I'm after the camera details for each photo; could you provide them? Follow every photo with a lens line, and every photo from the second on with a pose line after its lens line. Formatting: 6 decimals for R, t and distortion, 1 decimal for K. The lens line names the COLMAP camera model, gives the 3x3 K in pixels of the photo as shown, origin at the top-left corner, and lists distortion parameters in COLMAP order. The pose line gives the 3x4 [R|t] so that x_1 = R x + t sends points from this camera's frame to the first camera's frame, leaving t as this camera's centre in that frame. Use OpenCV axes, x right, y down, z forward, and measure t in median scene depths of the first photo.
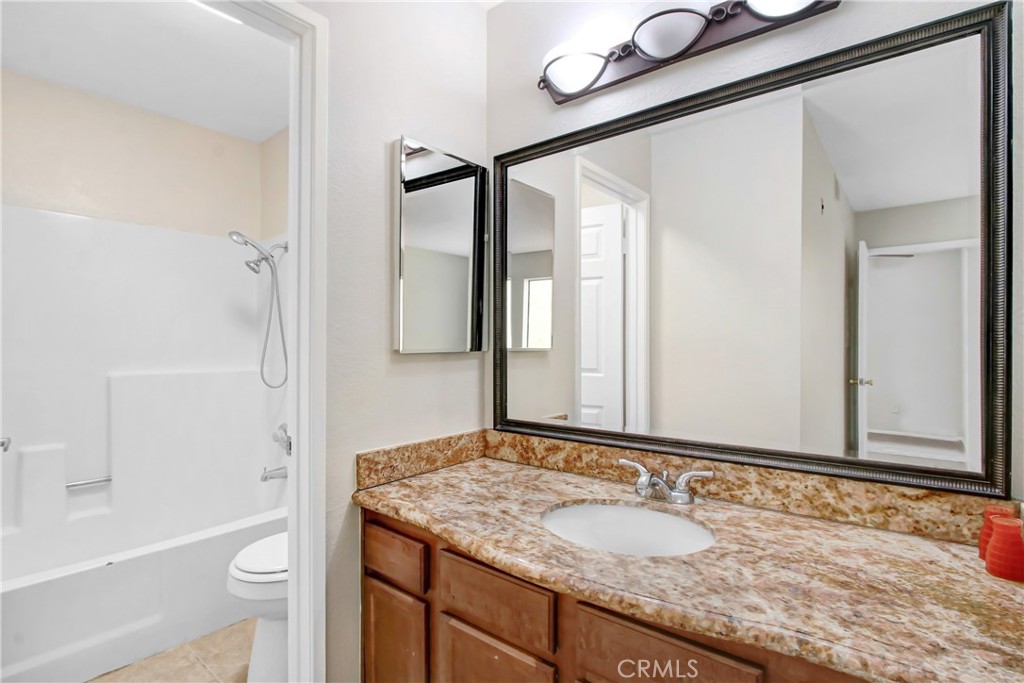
lens RADIAL K [[512.5, 0, 512.0], [0, 512.5, 341.5], [0, 0, 1]] dist [-0.000779, -0.000176]
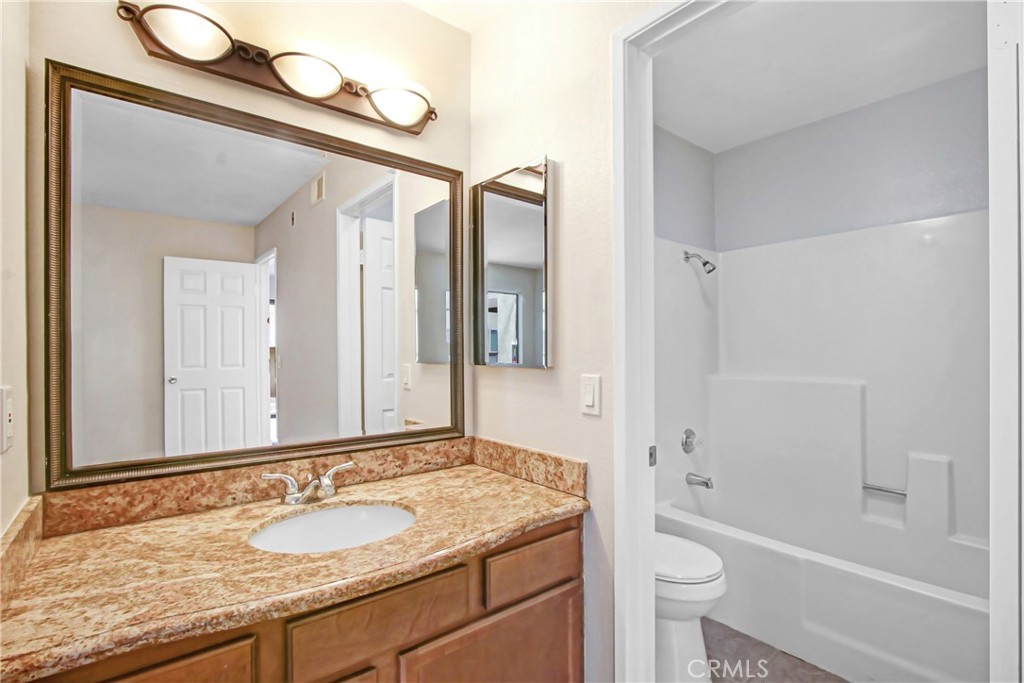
lens RADIAL K [[512.5, 0, 512.0], [0, 512.5, 341.5], [0, 0, 1]] dist [-0.000779, -0.000176]
pose [[0.210796, 0.014131, 0.977428, -0.705991], [-0.007785, 0.999888, -0.012777, -0.018762], [-0.977499, -0.004916, 0.210883, 0.363870]]
